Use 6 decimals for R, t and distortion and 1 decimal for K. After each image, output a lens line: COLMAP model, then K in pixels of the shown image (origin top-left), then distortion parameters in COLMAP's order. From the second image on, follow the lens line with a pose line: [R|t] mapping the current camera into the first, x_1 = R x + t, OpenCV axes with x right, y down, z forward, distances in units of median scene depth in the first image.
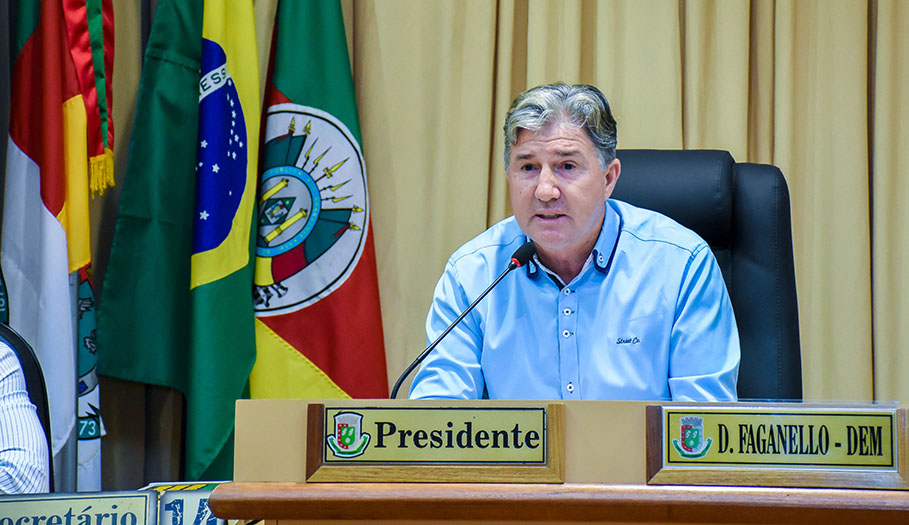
lens RADIAL K [[3384.6, 0, 454.5], [0, 3384.6, 262.5], [0, 0, 1]] dist [1.239983, 3.883874]
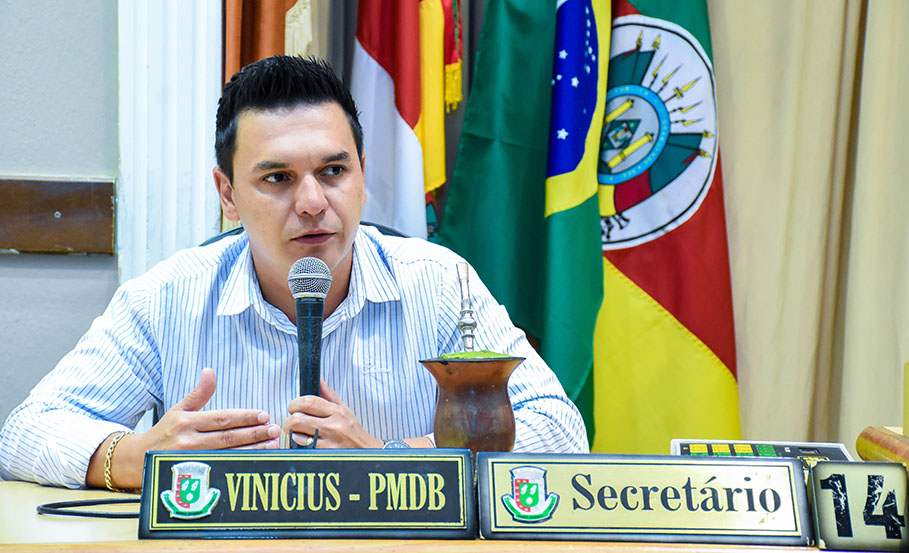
lens RADIAL K [[2650.7, 0, 454.5], [0, 2650.7, 276.5], [0, 0, 1]] dist [1.139015, -0.575772]
pose [[0.999258, 0.024940, 0.029364, -0.117115], [-0.025337, 0.999591, 0.013227, 0.014629], [-0.029022, -0.013961, 0.999481, 0.285399]]
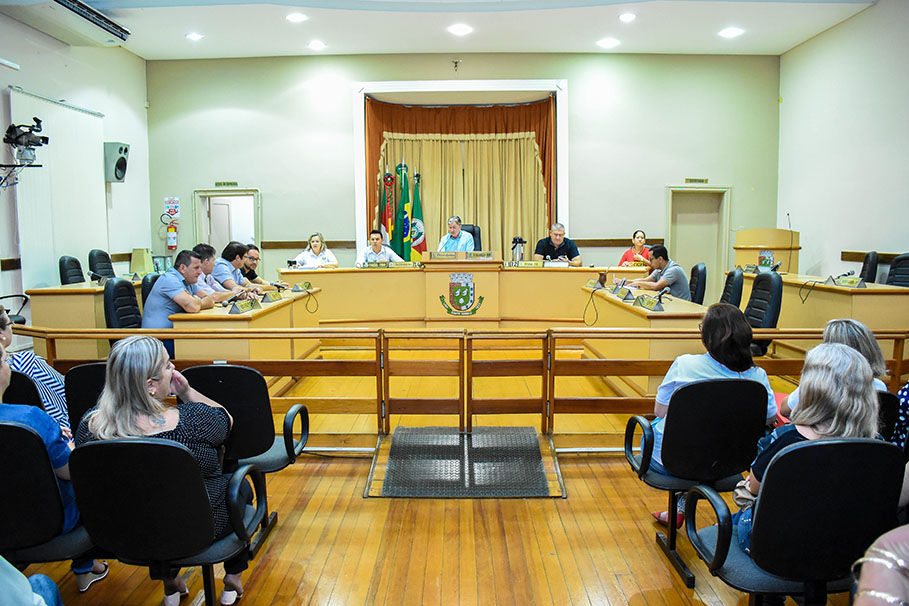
lens RADIAL K [[679.2, 0, 454.5], [0, 679.2, 303.0], [0, 0, 1]] dist [-0.133868, 0.000342]
pose [[0.997228, -0.012579, 0.073337, -0.073570], [0.006424, 0.996482, 0.083563, 0.016453], [-0.074130, -0.082860, 0.993800, -0.558419]]
